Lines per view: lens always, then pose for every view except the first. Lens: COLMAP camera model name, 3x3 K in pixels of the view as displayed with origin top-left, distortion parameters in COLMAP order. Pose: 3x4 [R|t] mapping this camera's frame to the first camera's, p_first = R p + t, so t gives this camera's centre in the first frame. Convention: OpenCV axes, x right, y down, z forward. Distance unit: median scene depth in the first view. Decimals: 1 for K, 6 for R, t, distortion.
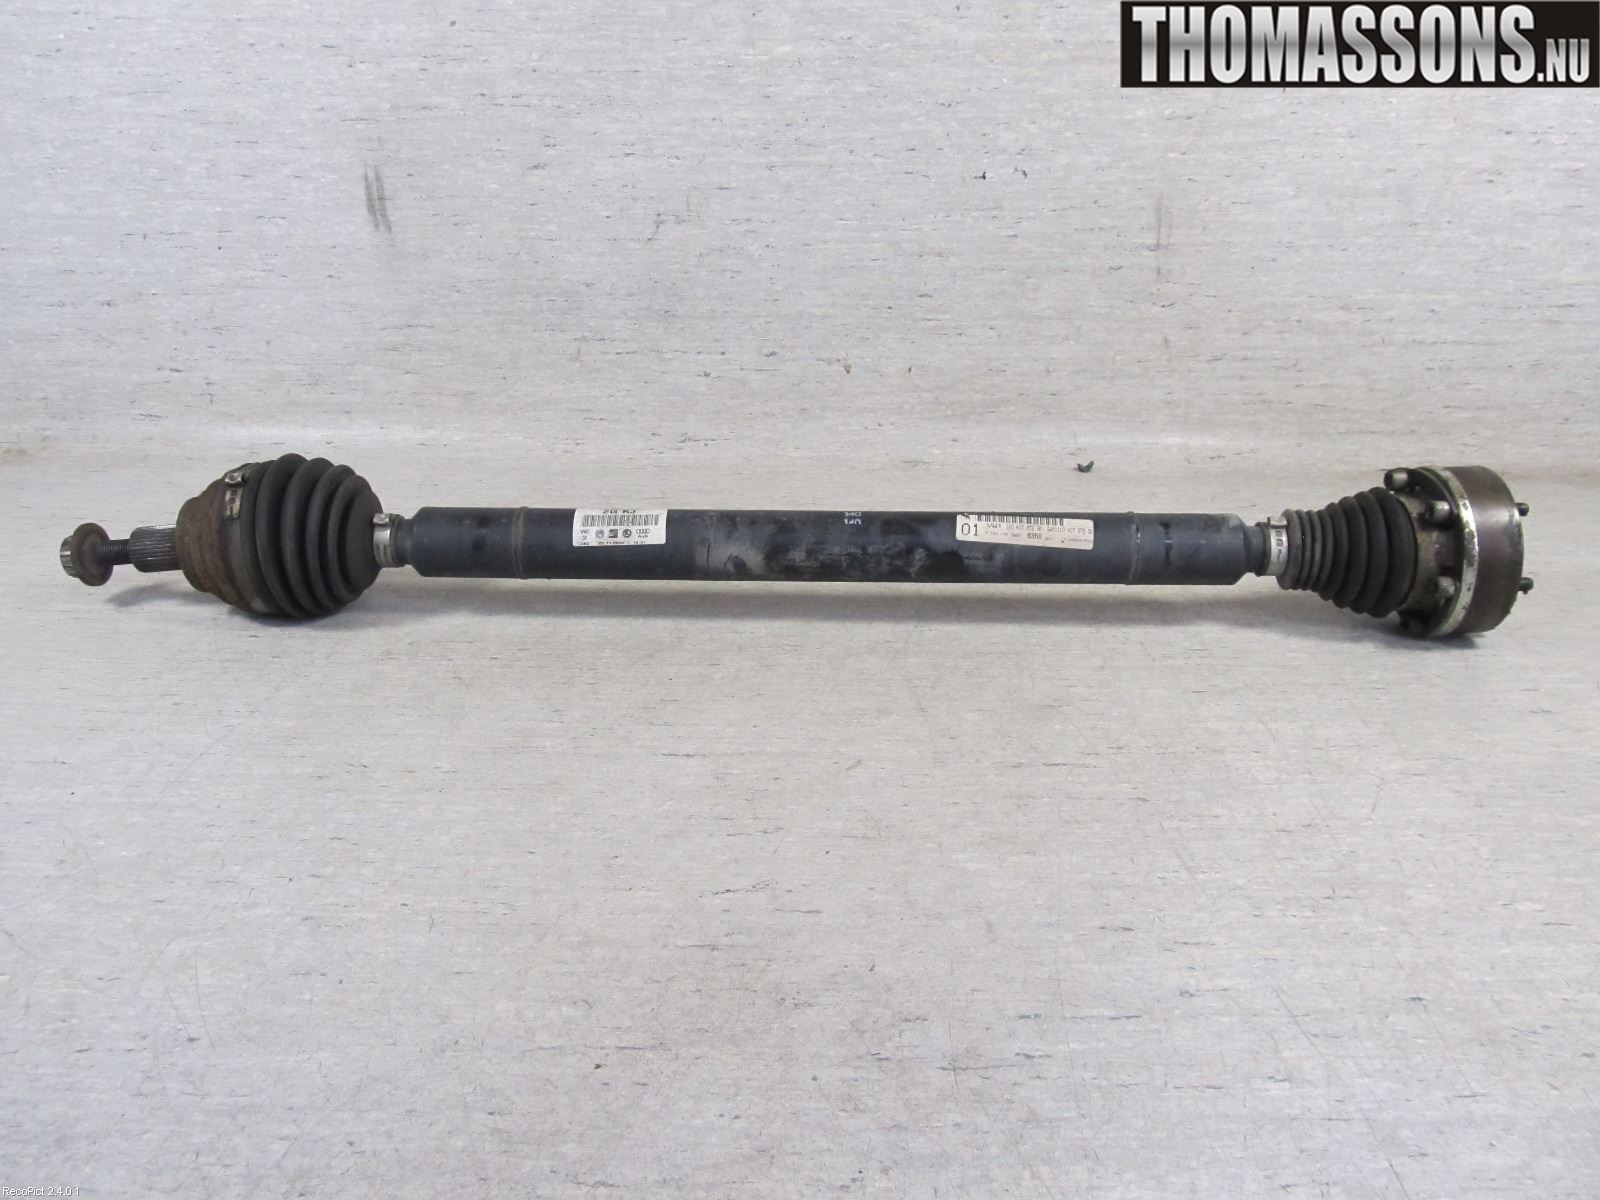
lens RADIAL K [[1323.5, 0, 798.2], [0, 1323.5, 601.3], [0, 0, 1]] dist [-0.046316, 0.011785]
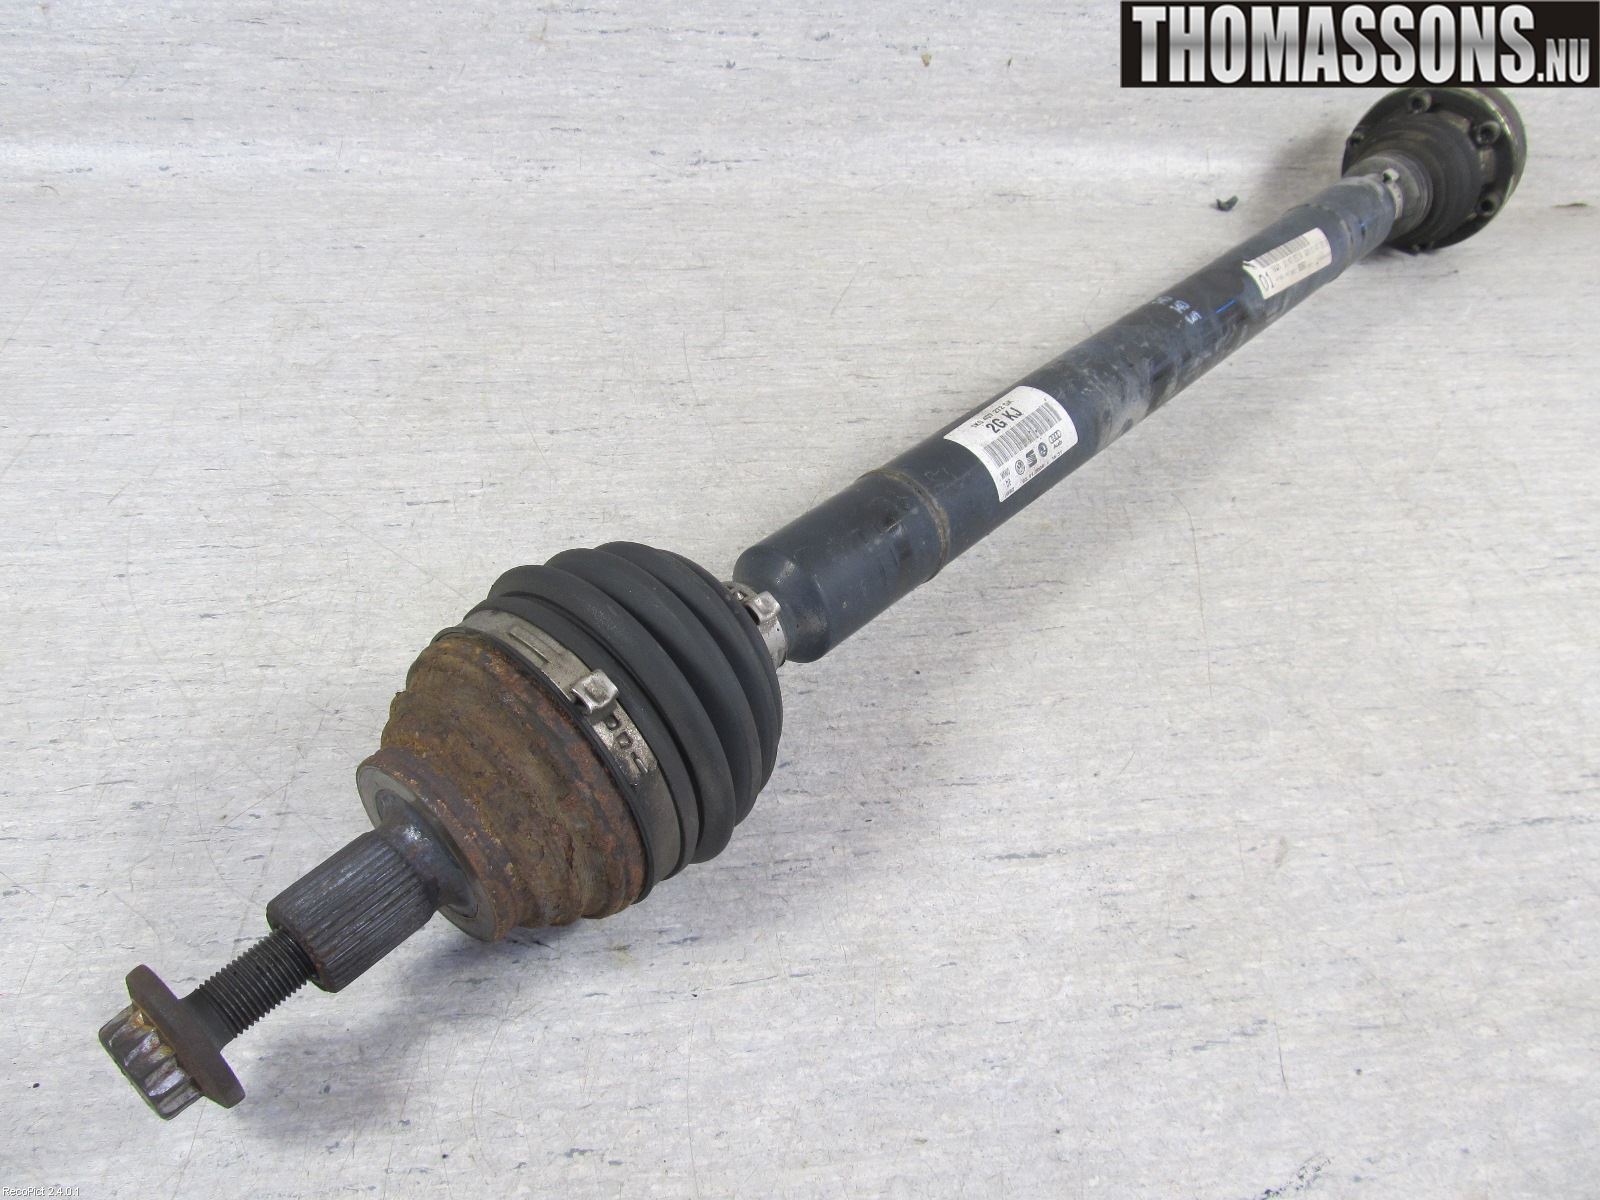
lens RADIAL K [[1323.5, 0, 802.3], [0, 1323.5, 596.4], [0, 0, 1]] dist [-0.046316, 0.011785]
pose [[0.981830, -0.059368, 0.180237, -0.173088], [0.002362, 0.953552, 0.301220, -0.112814], [-0.189748, -0.295321, 0.936366, 0.260114]]
